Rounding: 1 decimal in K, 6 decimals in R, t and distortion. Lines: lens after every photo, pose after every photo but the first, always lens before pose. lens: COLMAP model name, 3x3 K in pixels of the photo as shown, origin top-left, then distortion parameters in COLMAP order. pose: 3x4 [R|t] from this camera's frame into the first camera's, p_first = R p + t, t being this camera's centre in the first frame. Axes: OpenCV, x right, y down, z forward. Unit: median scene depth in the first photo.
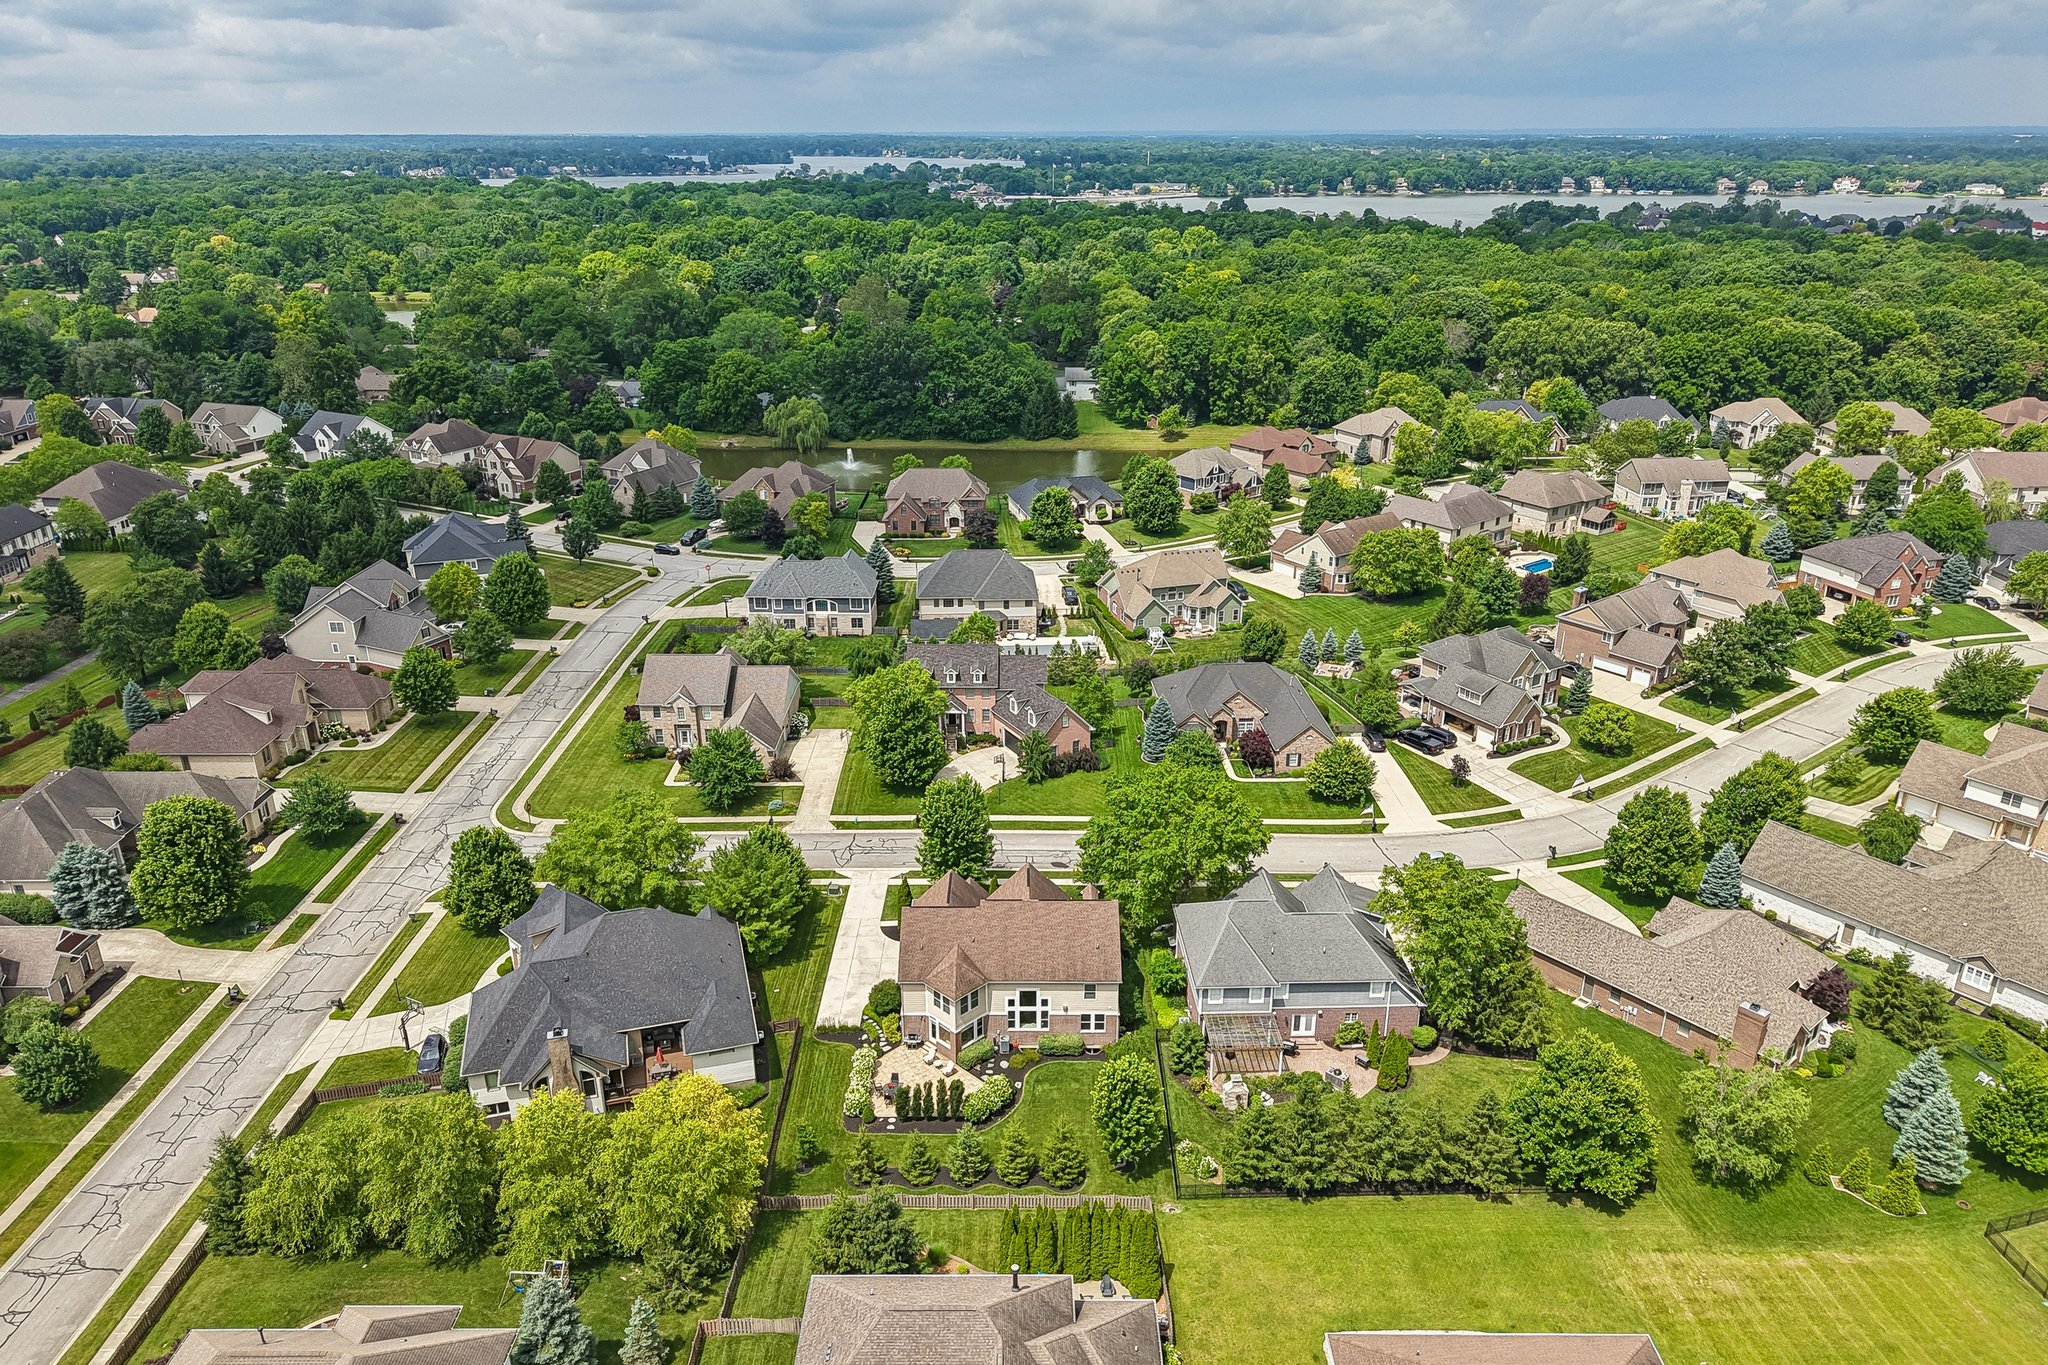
lens RADIAL K [[1367.2, 0, 1024.0], [0, 1367.2, 682.5], [0, 0, 1]] dist [0.038415, -0.050775]
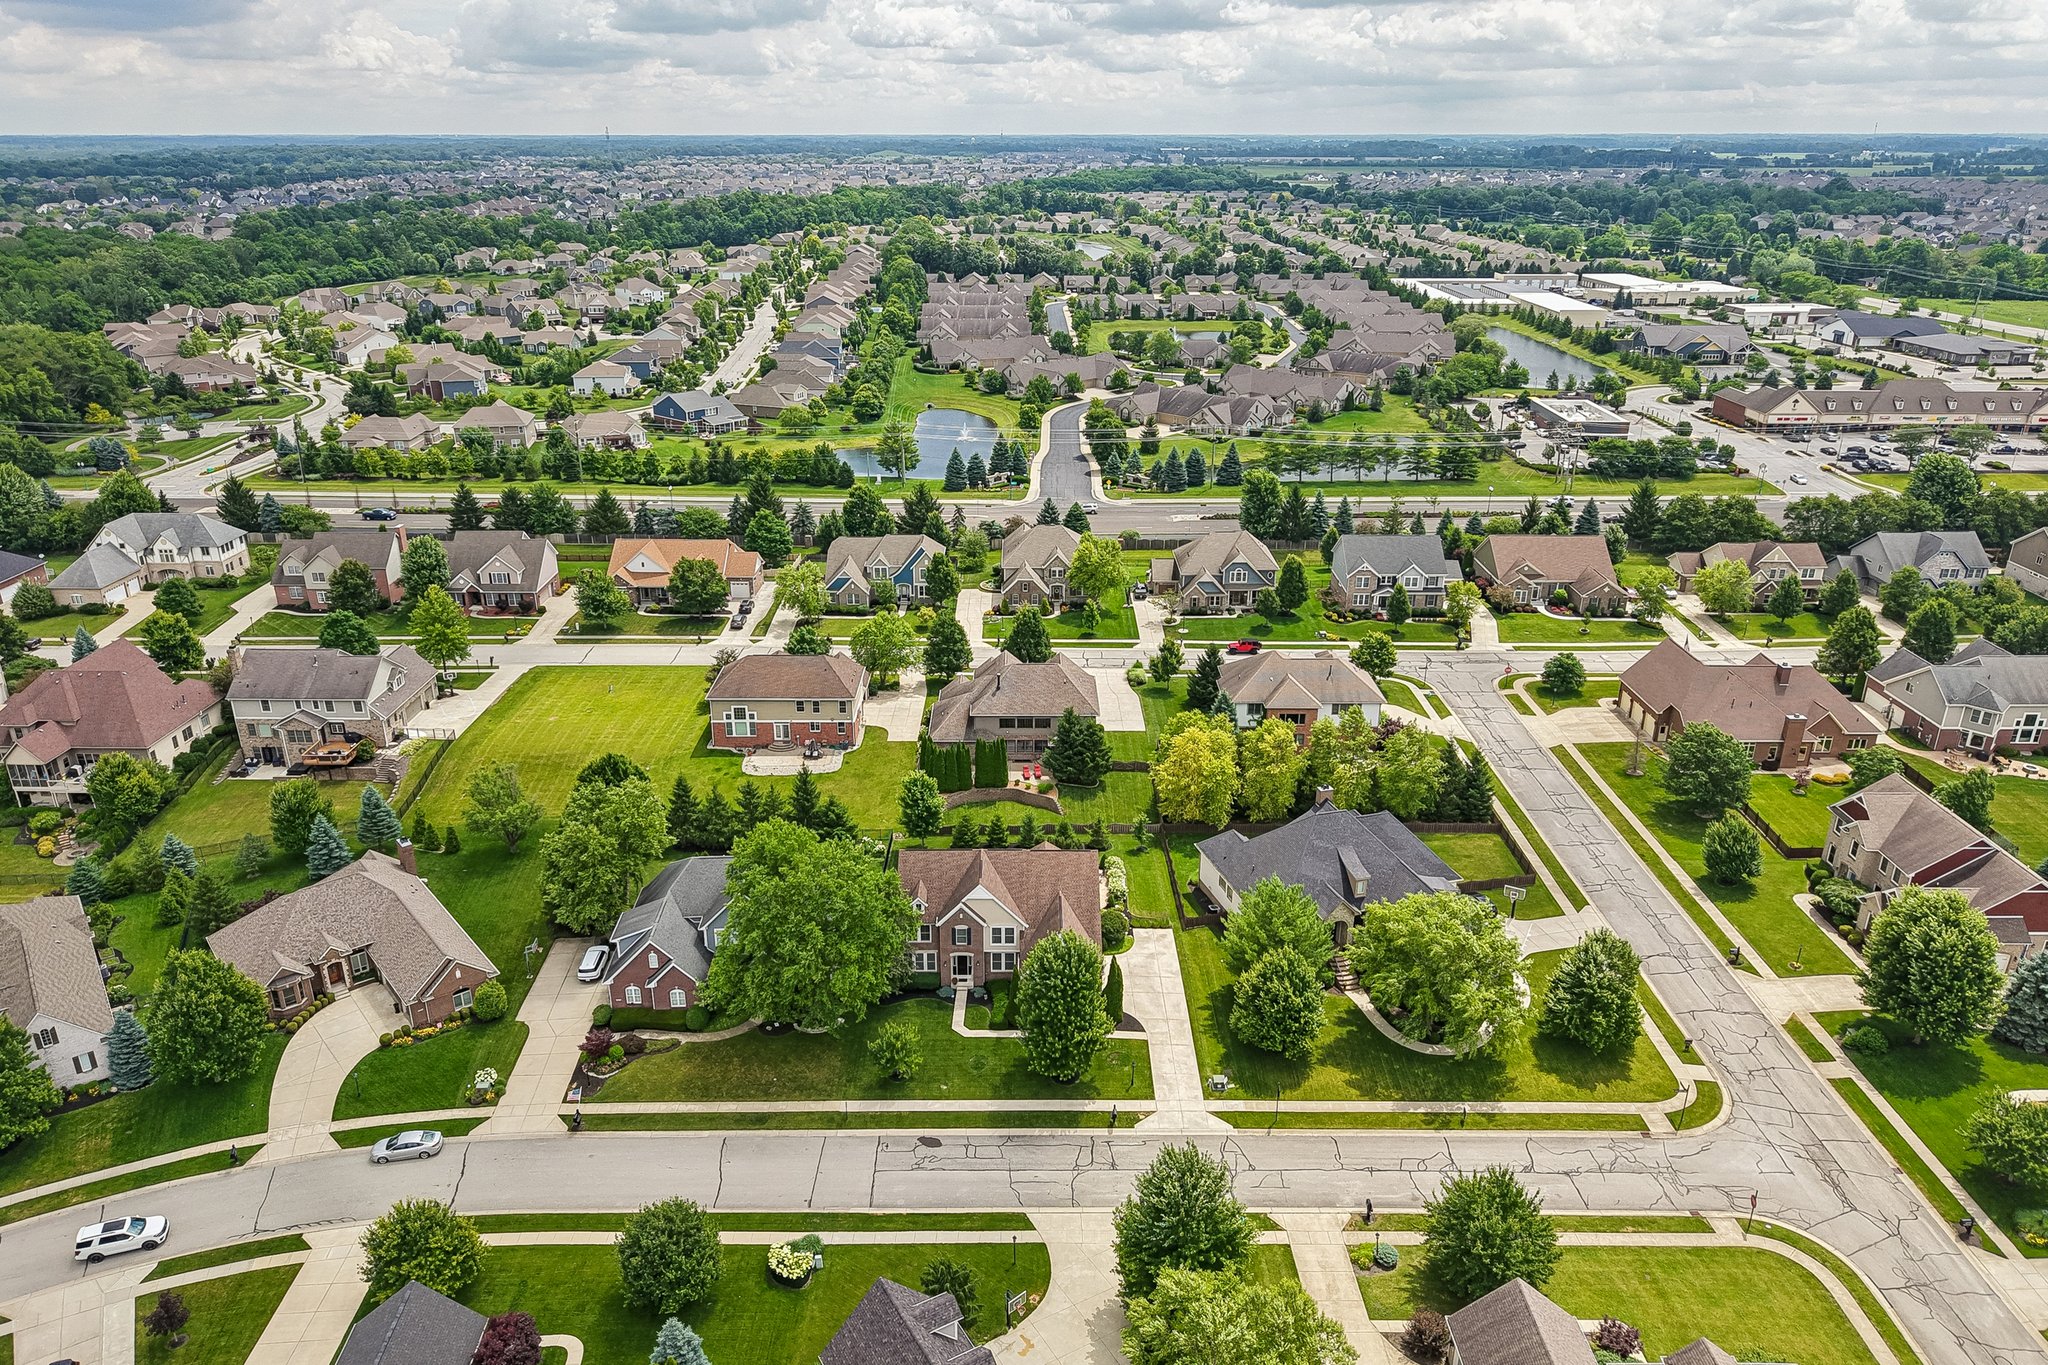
lens RADIAL K [[1367.2, 0, 1024.0], [0, 1367.2, 682.5], [0, 0, 1]] dist [0.038415, -0.050775]
pose [[-0.999907, -0.004585, -0.012865, -0.007943], [-0.012209, 0.722306, 0.691466, -0.439956], [0.006122, 0.691558, -0.722295, 1.092924]]
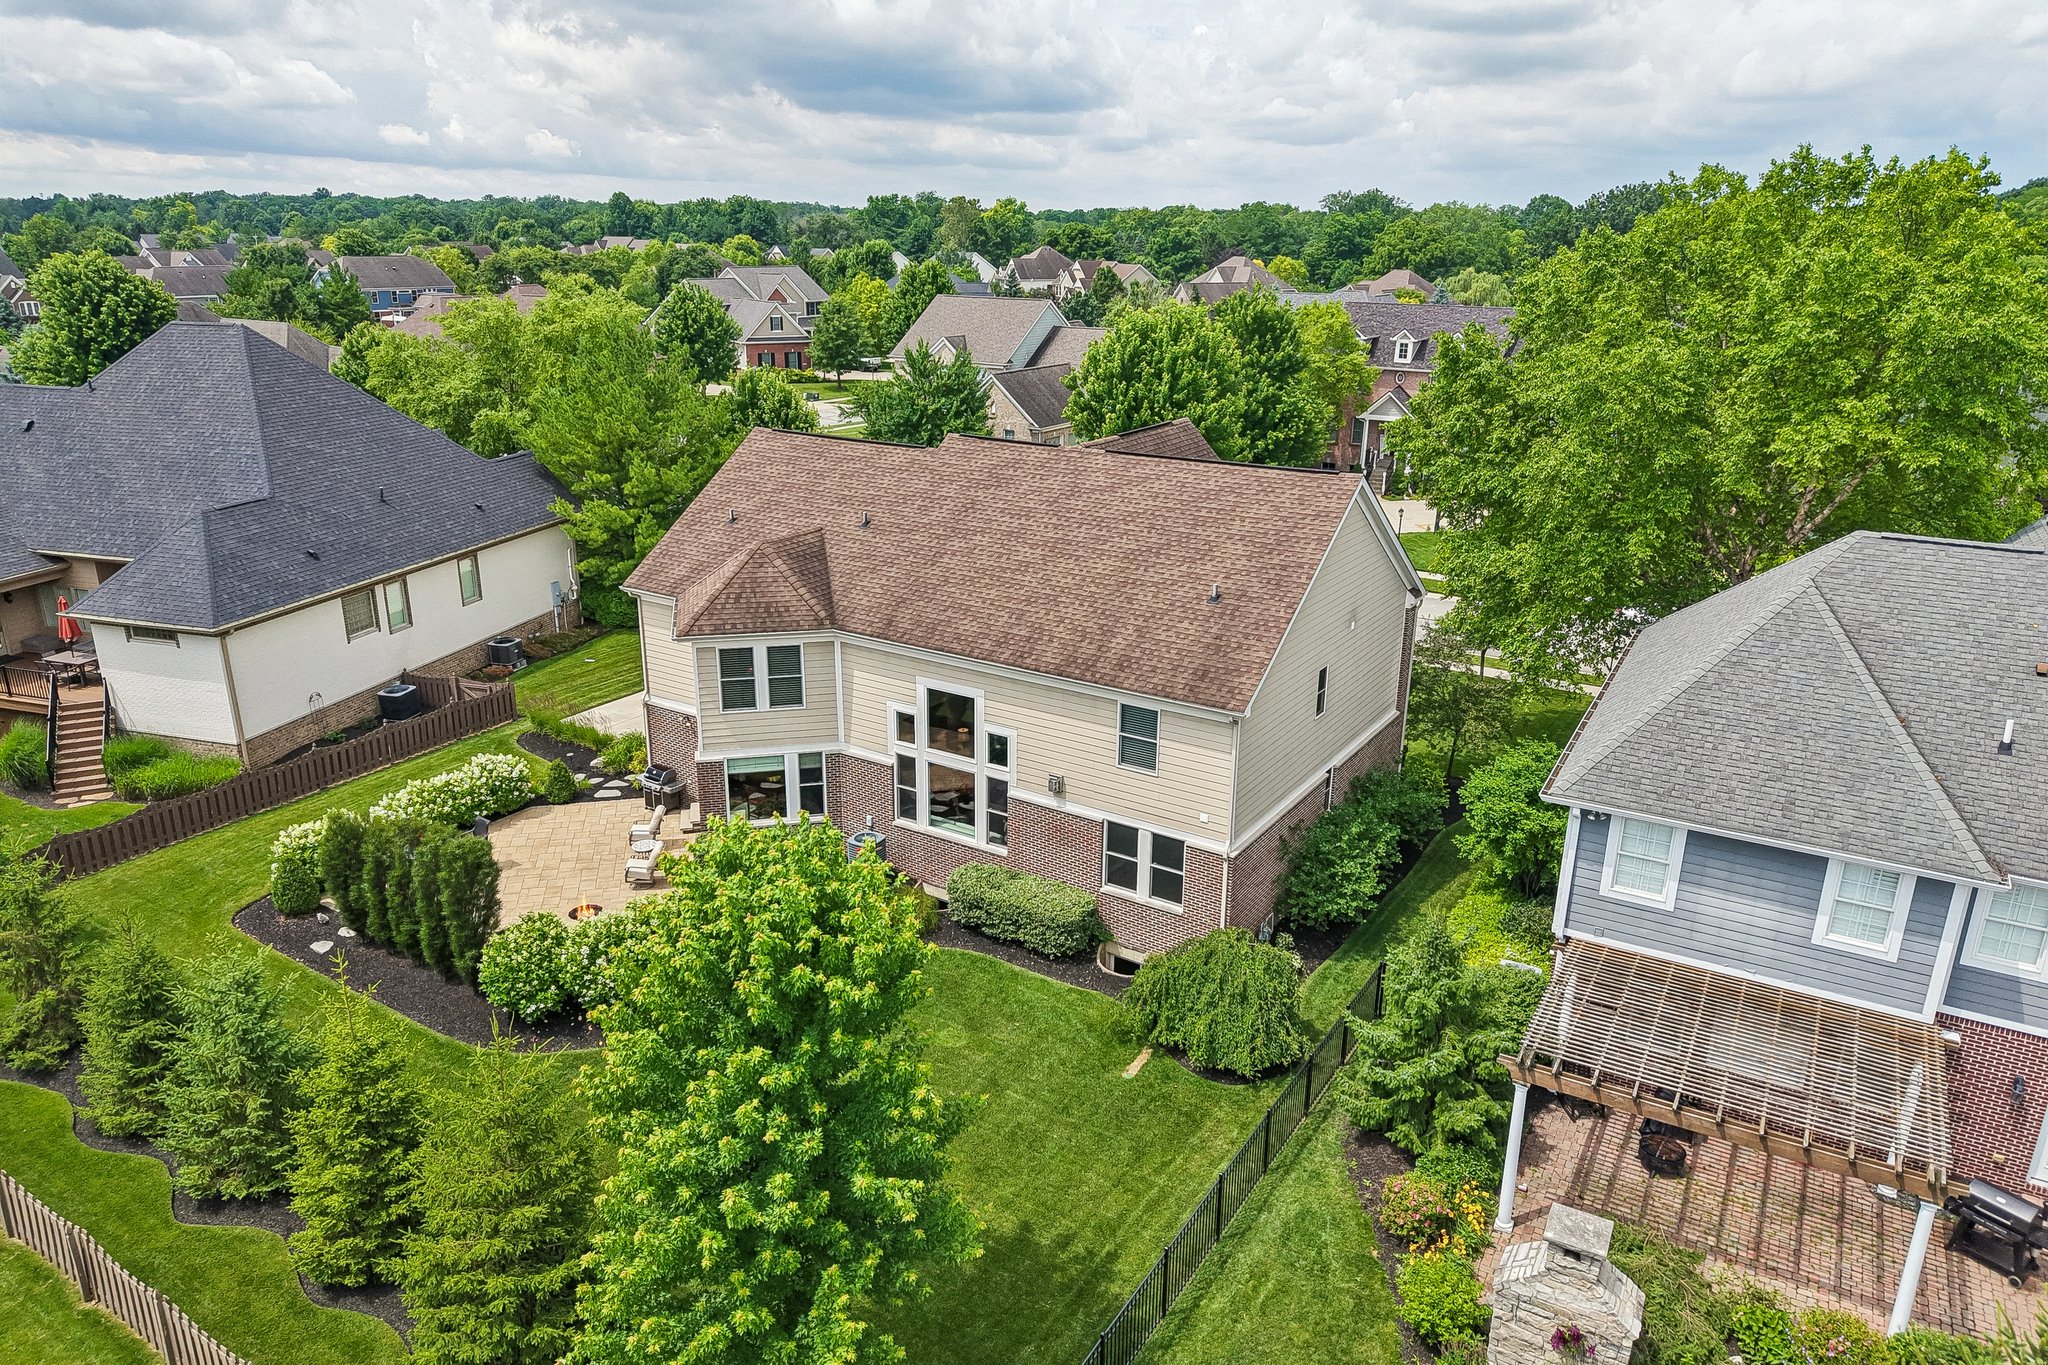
lens RADIAL K [[1356.0, 0, 1031.0], [0, 1356.0, 712.9], [0, 0, 1]] dist [0.017006, -0.006107]
pose [[0.843766, 0.188675, -0.502454, 0.102377], [-0.209293, 0.977727, 0.015680, 0.139733], [0.494221, 0.091930, 0.864462, 0.480417]]
